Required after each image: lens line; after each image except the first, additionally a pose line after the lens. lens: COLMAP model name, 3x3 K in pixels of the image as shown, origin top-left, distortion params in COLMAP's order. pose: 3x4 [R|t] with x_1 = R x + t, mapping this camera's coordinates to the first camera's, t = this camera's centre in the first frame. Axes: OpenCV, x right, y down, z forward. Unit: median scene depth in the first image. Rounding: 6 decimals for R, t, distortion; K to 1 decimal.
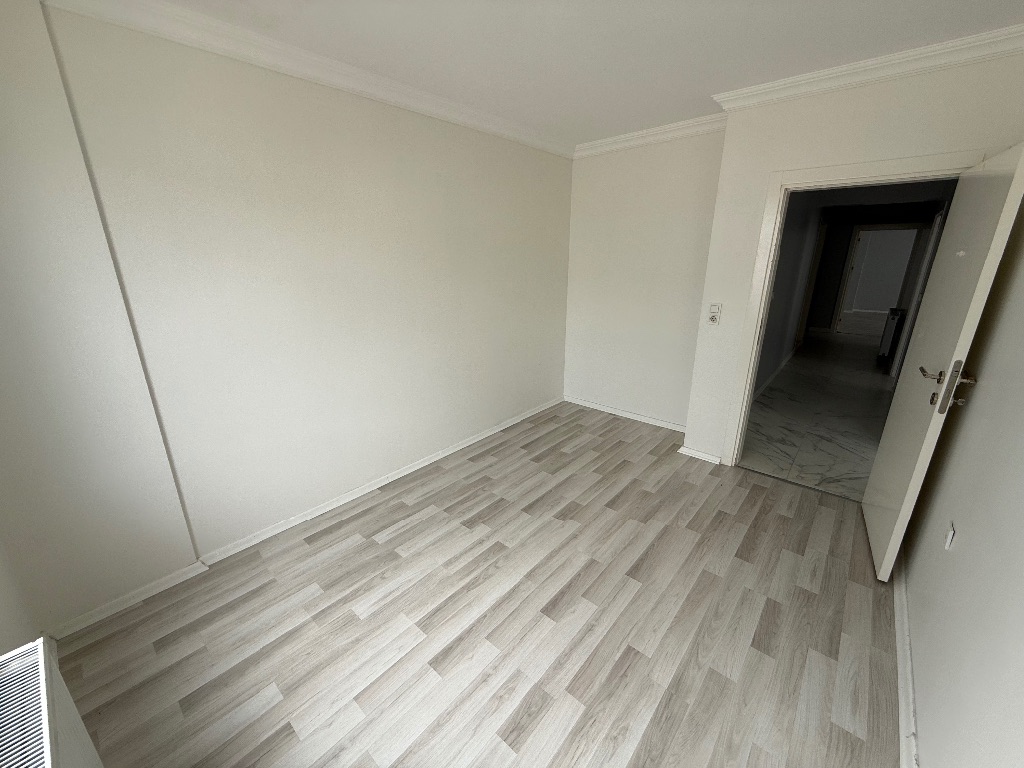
lens RADIAL K [[406.1, 0, 510.0], [0, 406.1, 384.6], [0, 0, 1]] dist [0.003215, 0.001315]
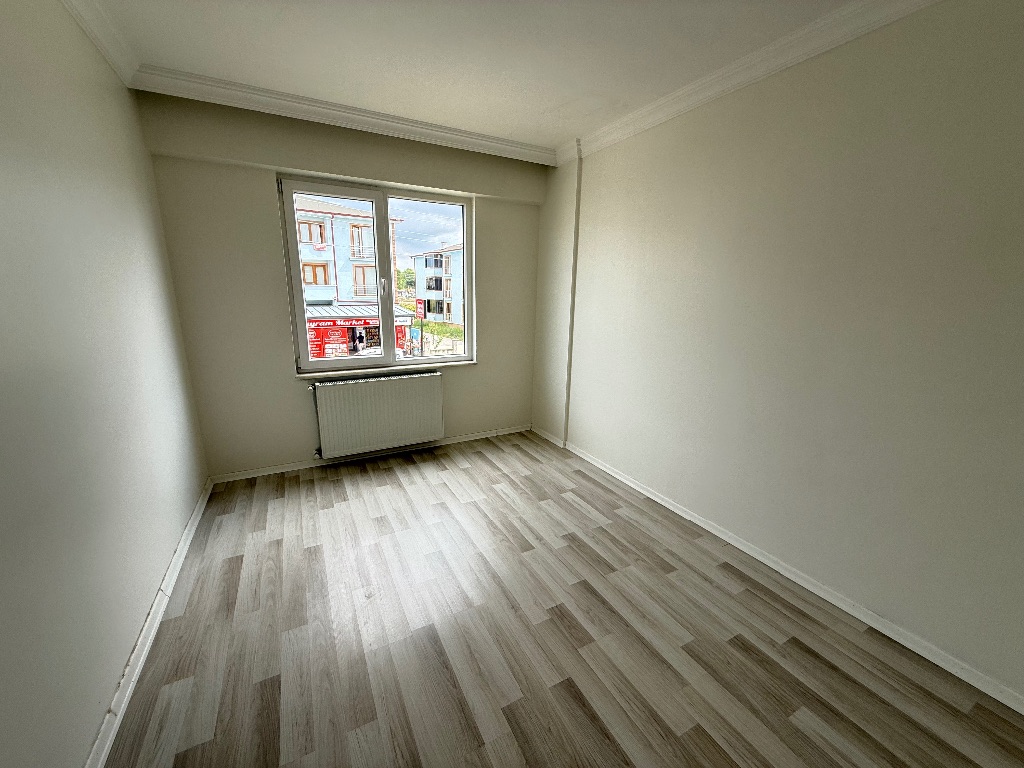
lens RADIAL K [[406.1, 0, 510.9], [0, 406.1, 378.7], [0, 0, 1]] dist [0.003215, 0.001315]
pose [[-0.350537, 0.199368, -0.915083, 0.787310], [-0.298102, 0.902510, 0.310822, -0.263794], [0.887840, 0.381743, -0.256931, 1.022359]]
